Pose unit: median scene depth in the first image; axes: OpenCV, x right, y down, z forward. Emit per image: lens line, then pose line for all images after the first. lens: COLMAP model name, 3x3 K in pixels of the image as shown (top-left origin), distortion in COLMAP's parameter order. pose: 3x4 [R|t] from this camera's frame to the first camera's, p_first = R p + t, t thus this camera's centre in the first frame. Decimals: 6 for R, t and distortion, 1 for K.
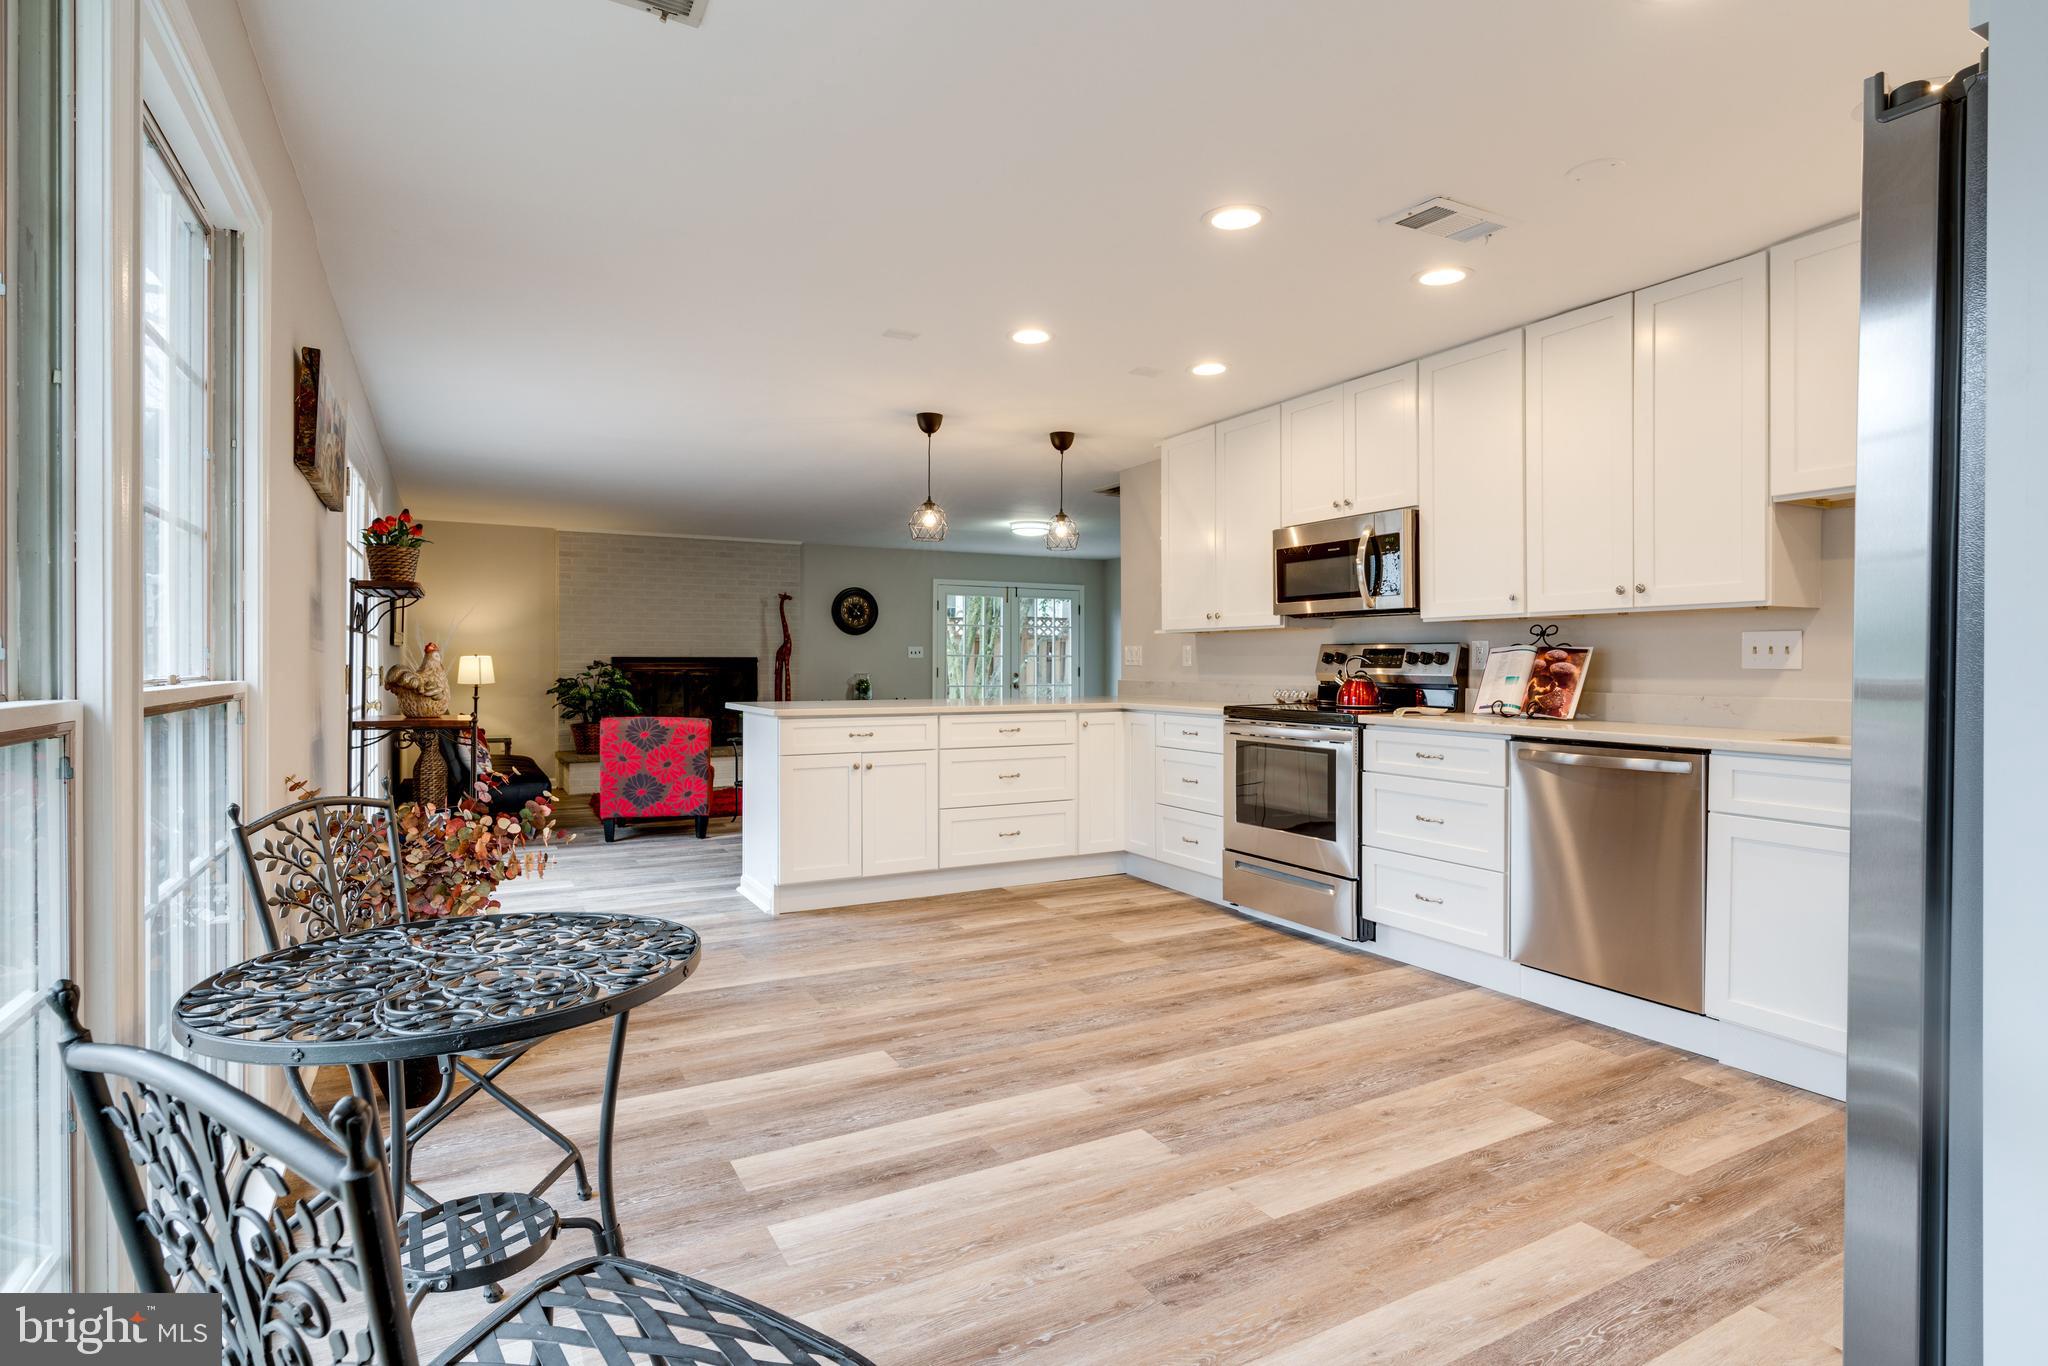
lens RADIAL K [[967.2, 0, 888.6], [0, 967.2, 667.1], [0, 0, 1]] dist [0.000053, -0.000321]
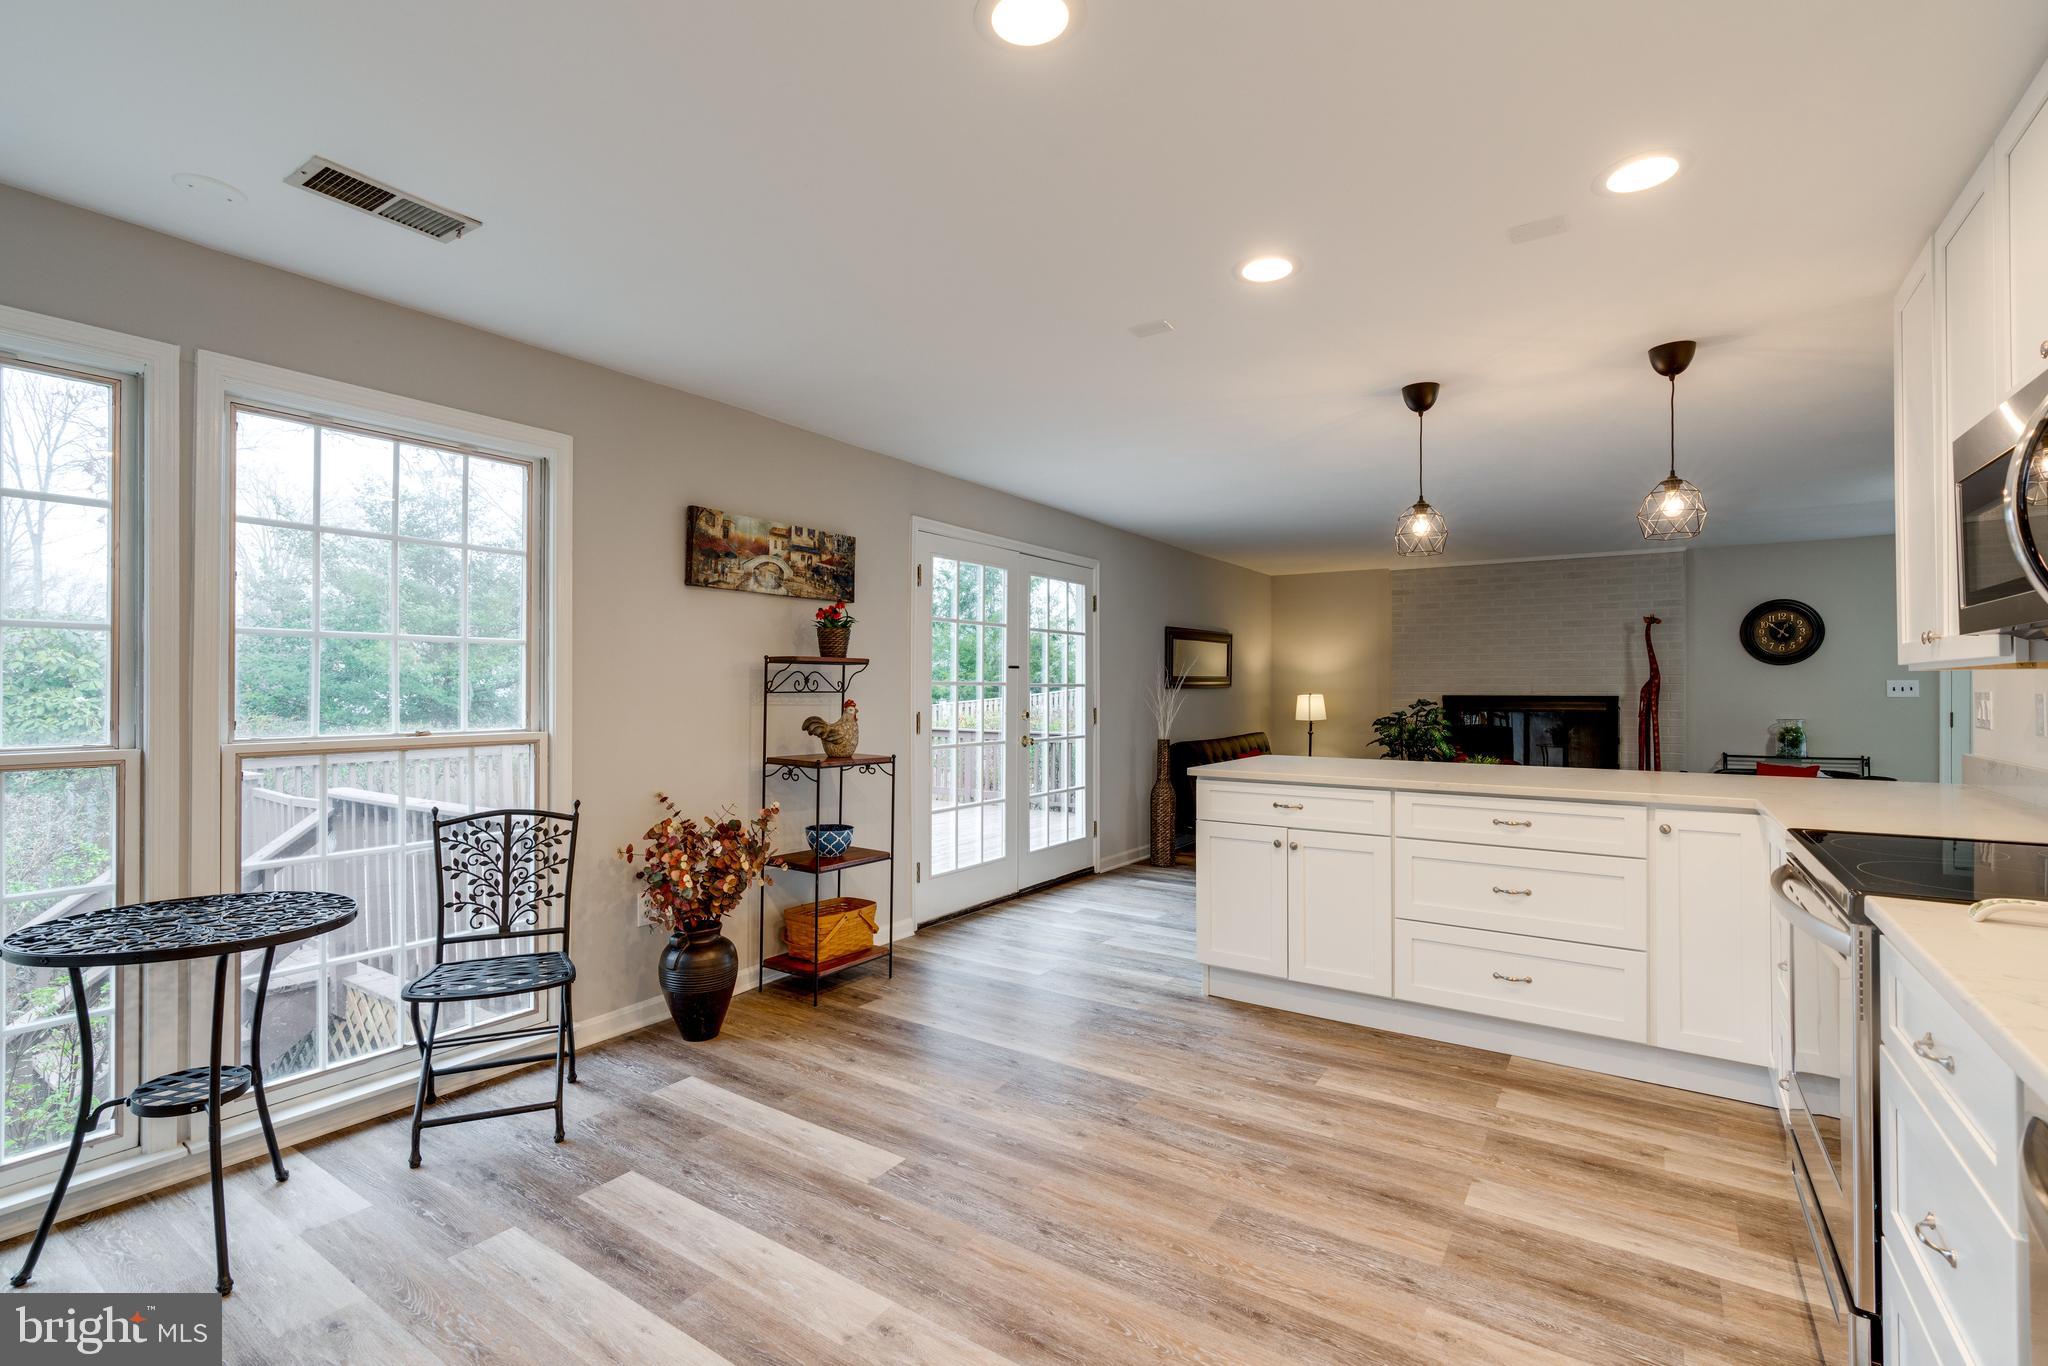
lens RADIAL K [[879.7, 0, 1064.0], [0, 879.7, 682.2], [0, 0, 1]] dist [-0.001062, 0.000119]
pose [[0.547452, -0.008252, -0.836796, 0.638462], [-0.002653, 0.999929, -0.011597, -0.033095], [0.836833, 0.008569, 0.547391, 0.557582]]
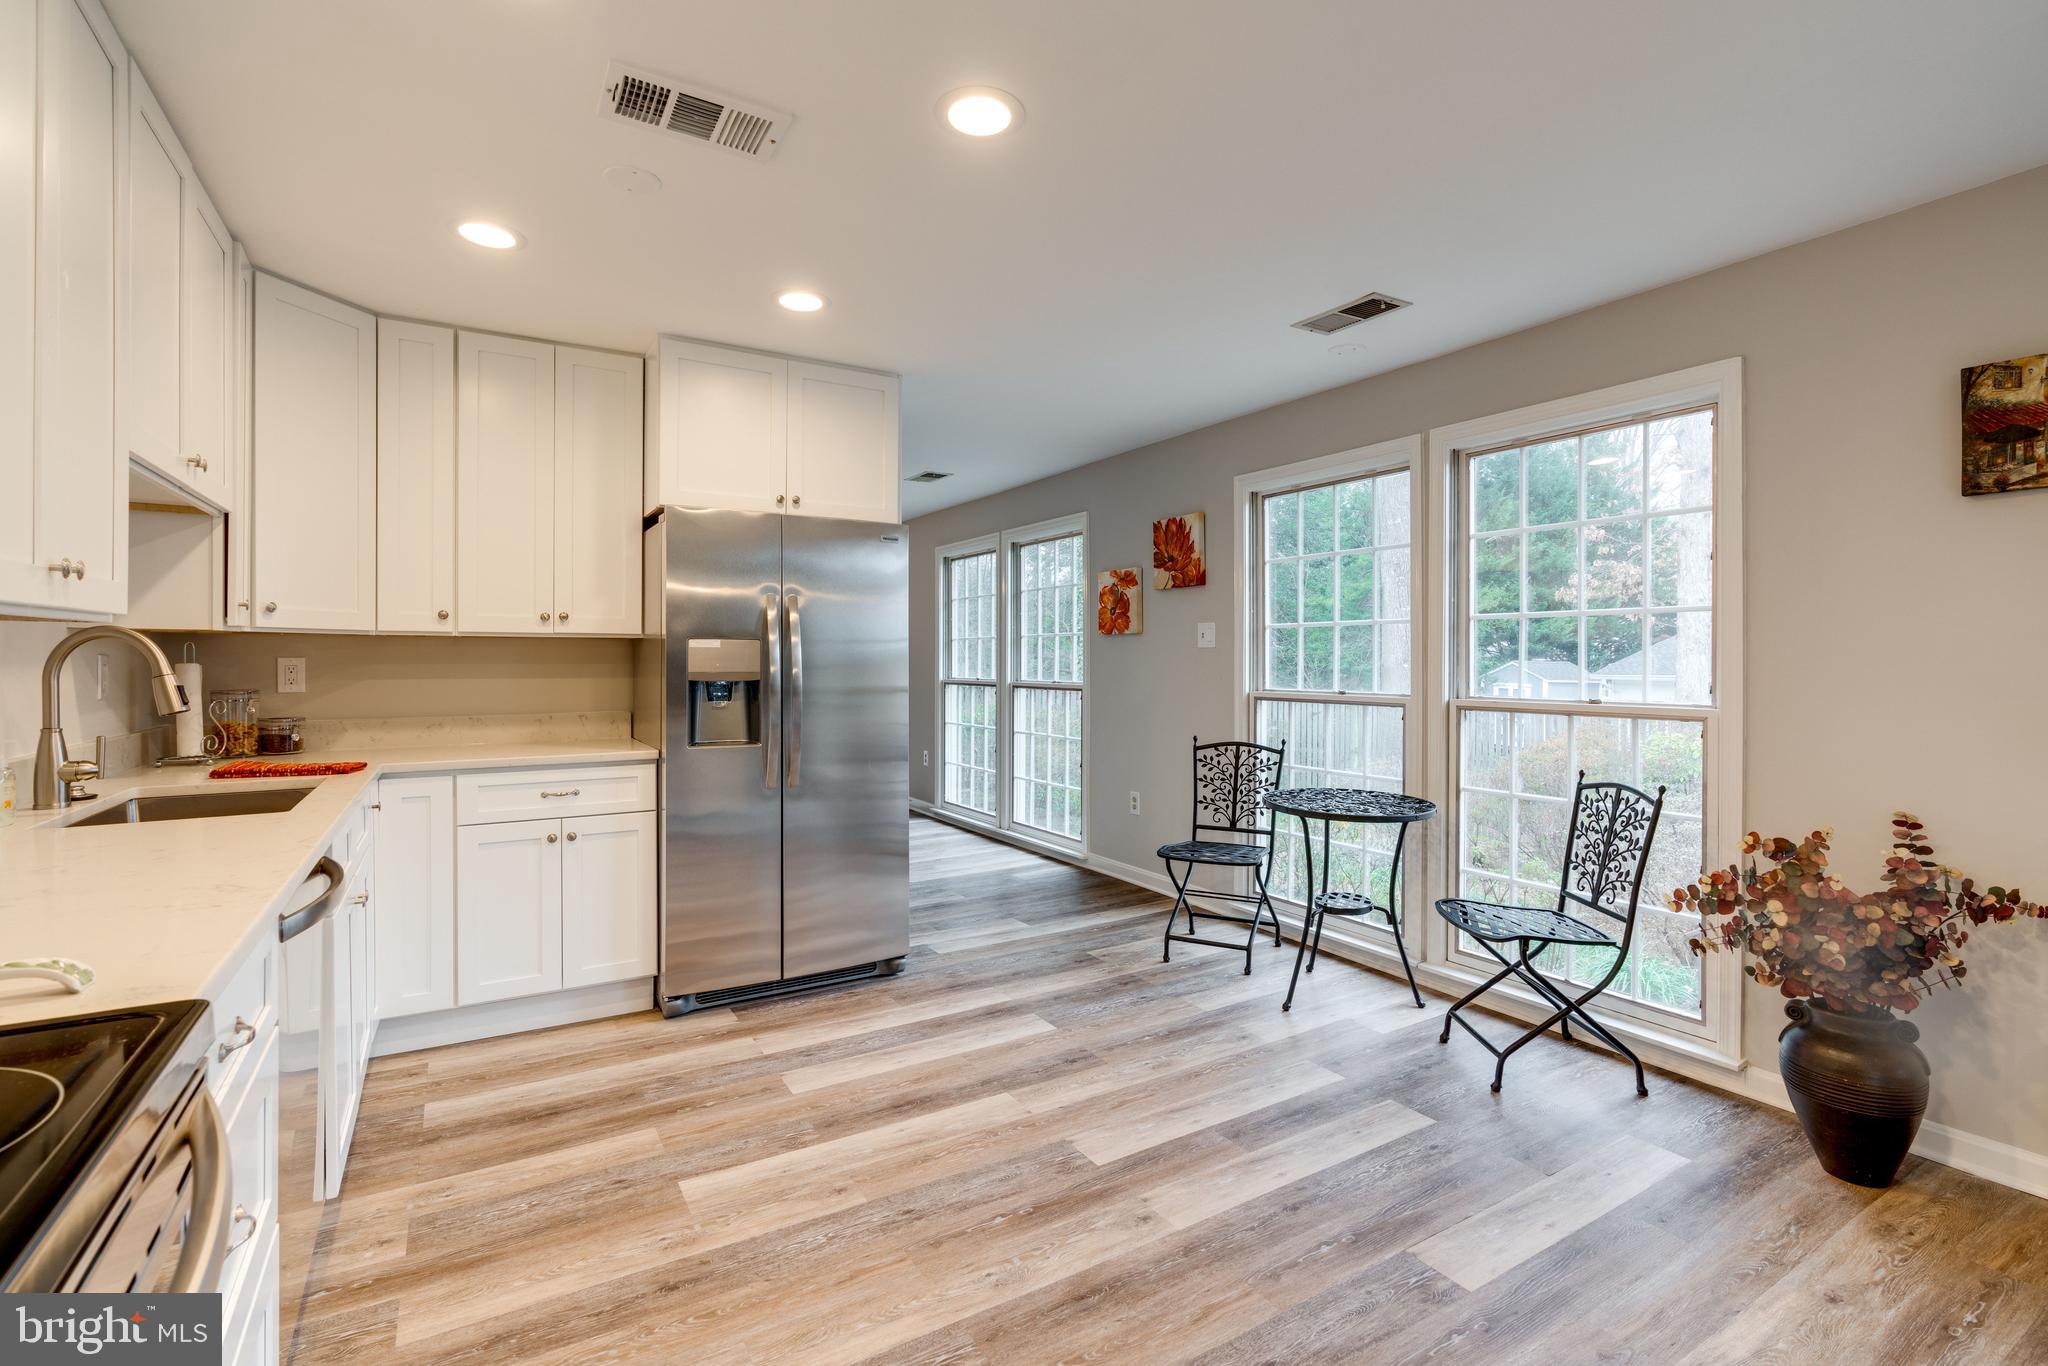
lens RADIAL K [[885.8, 0, 990.0], [0, 885.8, 660.9], [0, 0, 1]] dist [-0.000967, 0.000035]
pose [[-0.991557, -0.003651, -0.129624, 0.339344], [-0.004421, 0.999974, 0.005655, -0.036248], [0.129600, 0.006180, -0.991547, 1.300877]]
